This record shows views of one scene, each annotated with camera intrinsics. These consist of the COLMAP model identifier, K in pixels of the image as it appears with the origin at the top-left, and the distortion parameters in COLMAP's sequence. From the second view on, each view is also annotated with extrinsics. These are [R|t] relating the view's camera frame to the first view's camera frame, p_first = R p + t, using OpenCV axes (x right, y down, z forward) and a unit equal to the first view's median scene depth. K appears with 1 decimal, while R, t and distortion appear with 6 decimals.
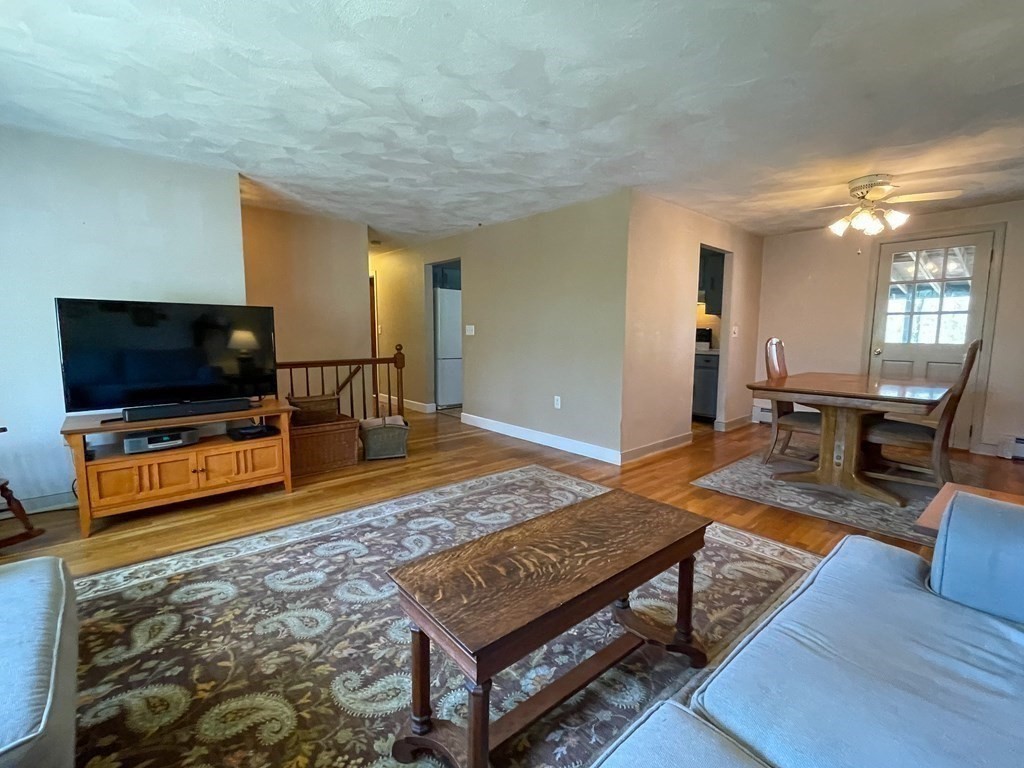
lens RADIAL K [[455.0, 0, 514.6], [0, 455.0, 379.8], [0, 0, 1]] dist [0.000619, 0.000439]
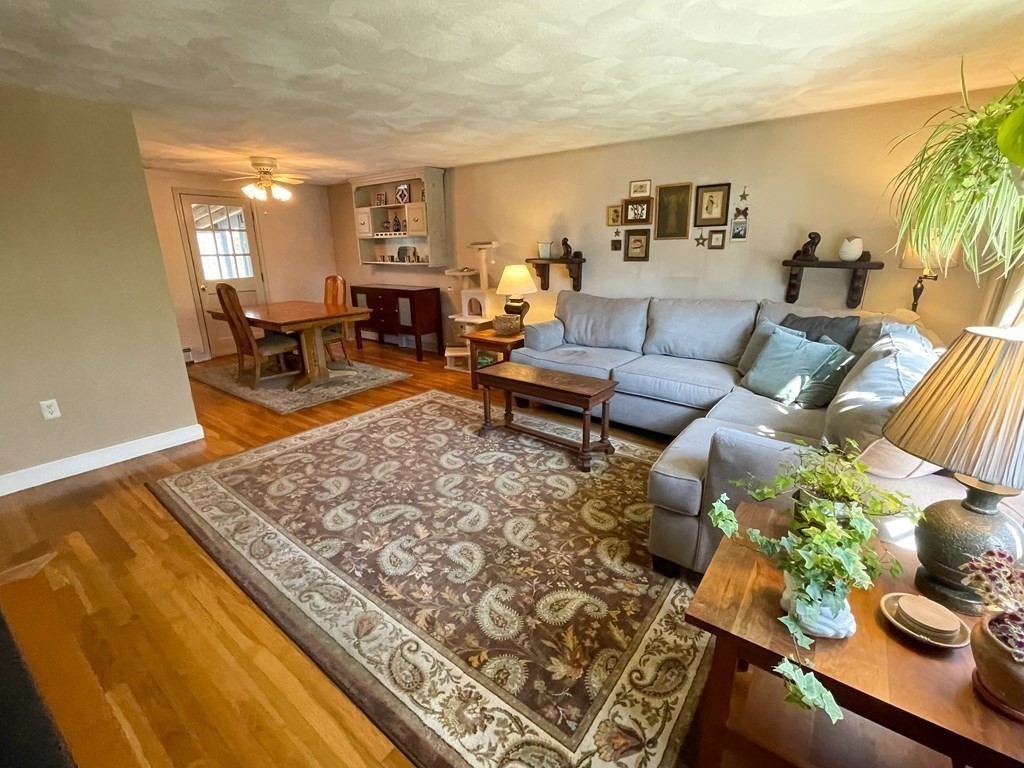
lens RADIAL K [[455.0, 0, 514.6], [0, 455.0, 379.8], [0, 0, 1]] dist [0.000619, 0.000439]
pose [[-0.199394, -0.276455, 0.940114, -1.190269], [0.114723, 0.946196, 0.302575, -0.207372], [-0.973181, 0.168184, -0.156950, 0.867360]]
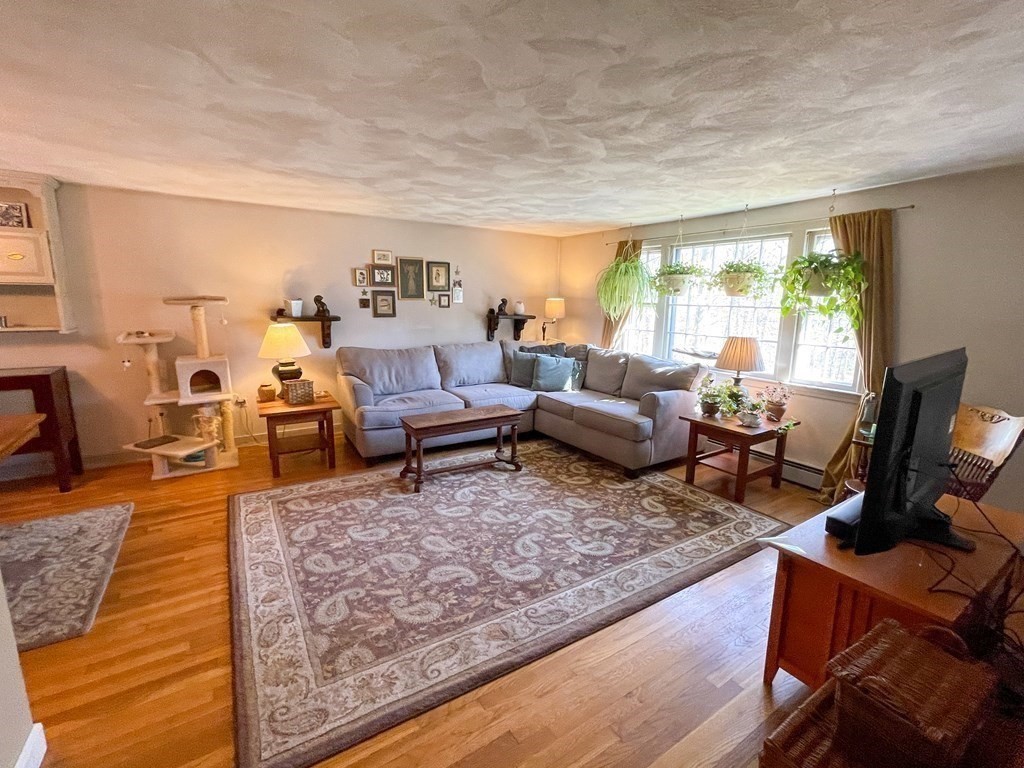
lens RADIAL K [[455.0, 0, 514.6], [0, 455.0, 379.8], [0, 0, 1]] dist [0.000619, 0.000439]
pose [[-0.988326, -0.046330, 0.145136, -0.340221], [-0.003194, 0.958732, 0.284295, -0.375554], [-0.152318, 0.280512, -0.947688, 2.035086]]
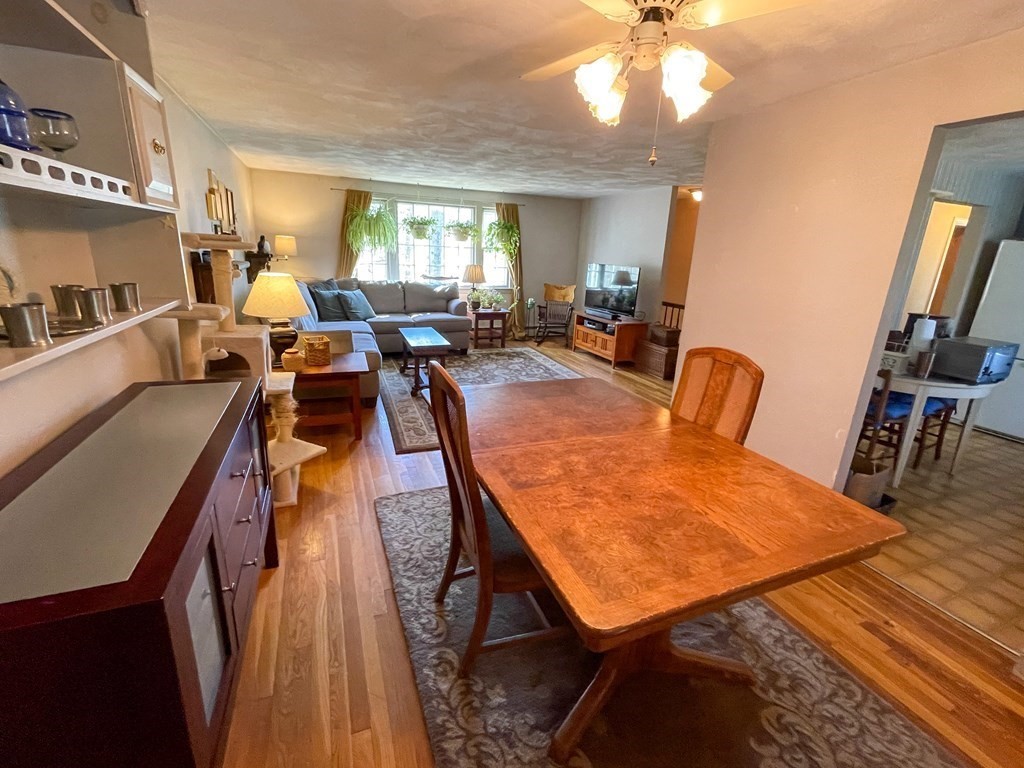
lens RADIAL K [[455.0, 0, 514.6], [0, 455.0, 379.8], [0, 0, 1]] dist [0.000619, 0.000439]
pose [[-0.335050, 0.242840, -0.910368, 1.869908], [-0.146604, 0.941010, 0.304970, -0.304263], [0.930725, 0.235644, -0.279684, 1.588966]]
